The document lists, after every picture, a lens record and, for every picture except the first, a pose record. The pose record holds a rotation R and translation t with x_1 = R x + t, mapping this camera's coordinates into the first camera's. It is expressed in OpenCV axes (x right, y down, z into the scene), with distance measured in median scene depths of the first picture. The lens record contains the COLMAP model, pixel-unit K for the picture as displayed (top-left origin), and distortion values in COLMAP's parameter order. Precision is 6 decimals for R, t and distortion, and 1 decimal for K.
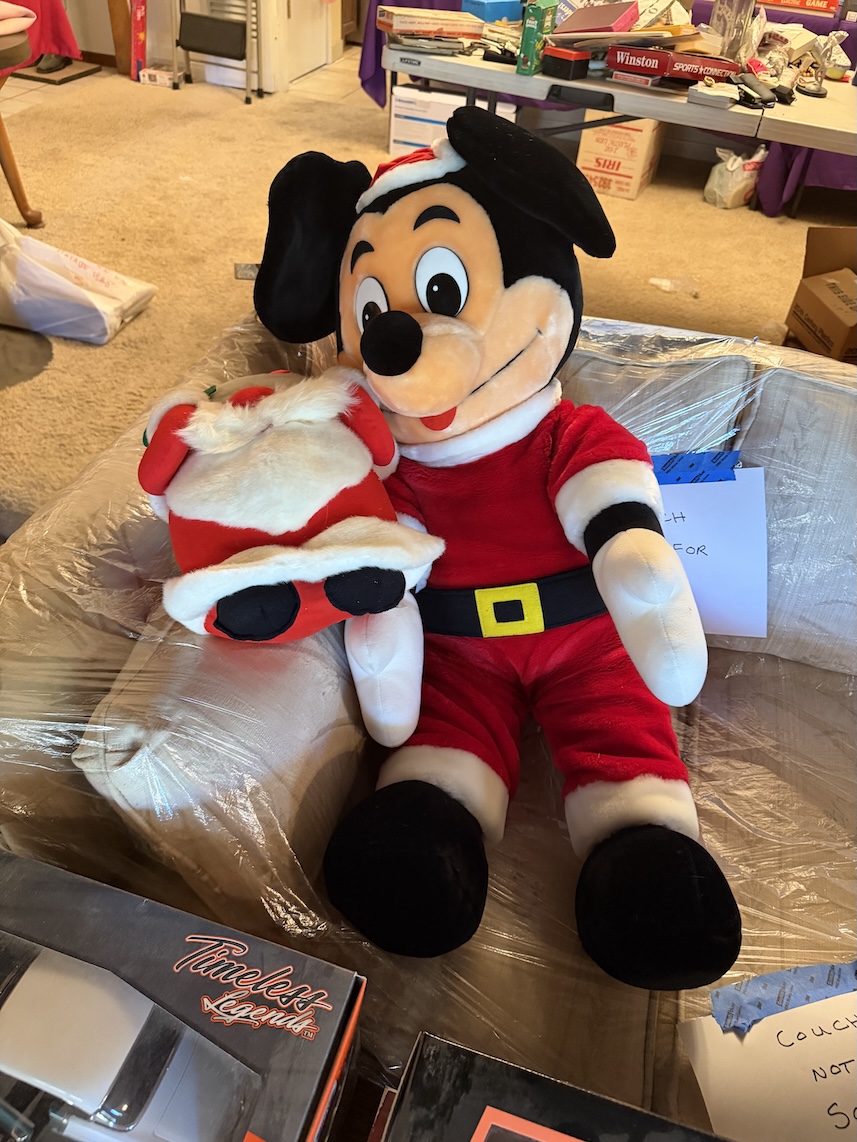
lens RADIAL K [[803.0, 0, 428.5], [0, 803.0, 571.0], [0, 0, 1]] dist [0.031398, -0.032889]
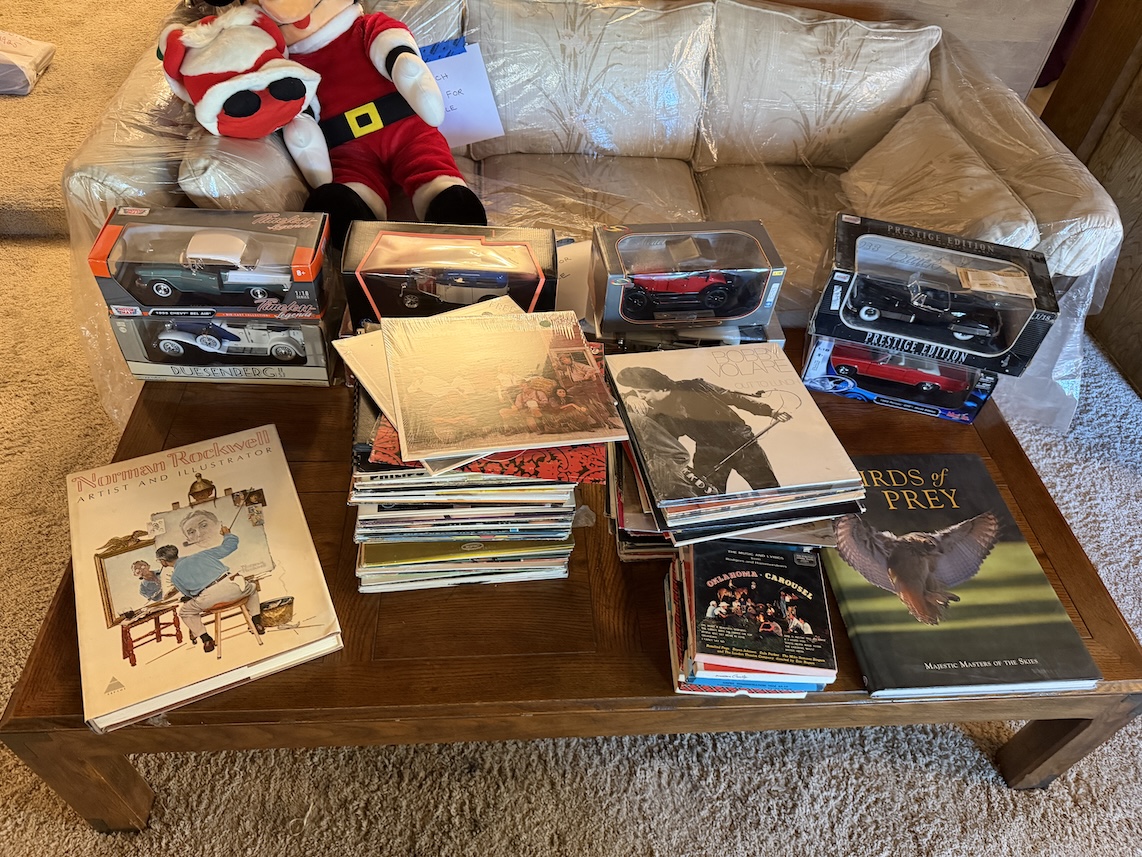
lens RADIAL K [[803.0, 0, 571.0], [0, 803.0, 428.5], [0, 0, 1]] dist [0.031398, -0.032889]
pose [[0.941478, -0.251424, 0.224512, -0.063913], [0.228636, 0.965744, 0.122735, 0.684868], [-0.247679, -0.064221, 0.966711, -1.193313]]
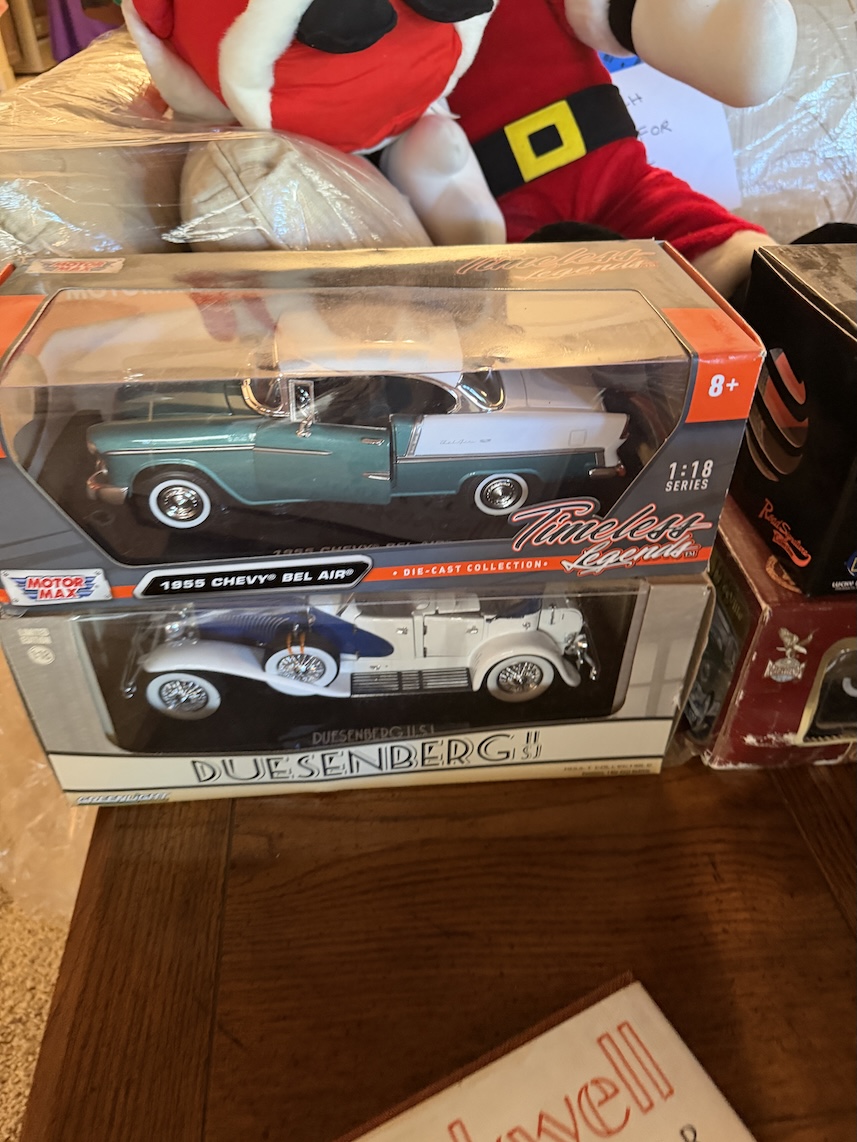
lens RADIAL K [[803.0, 0, 428.5], [0, 803.0, 571.0], [0, 0, 1]] dist [0.031398, -0.032889]
pose [[0.923527, -0.290460, 0.250460, -0.409635], [0.306854, 0.951339, -0.028198, 0.514485], [-0.230082, 0.102897, 0.967716, 0.170614]]
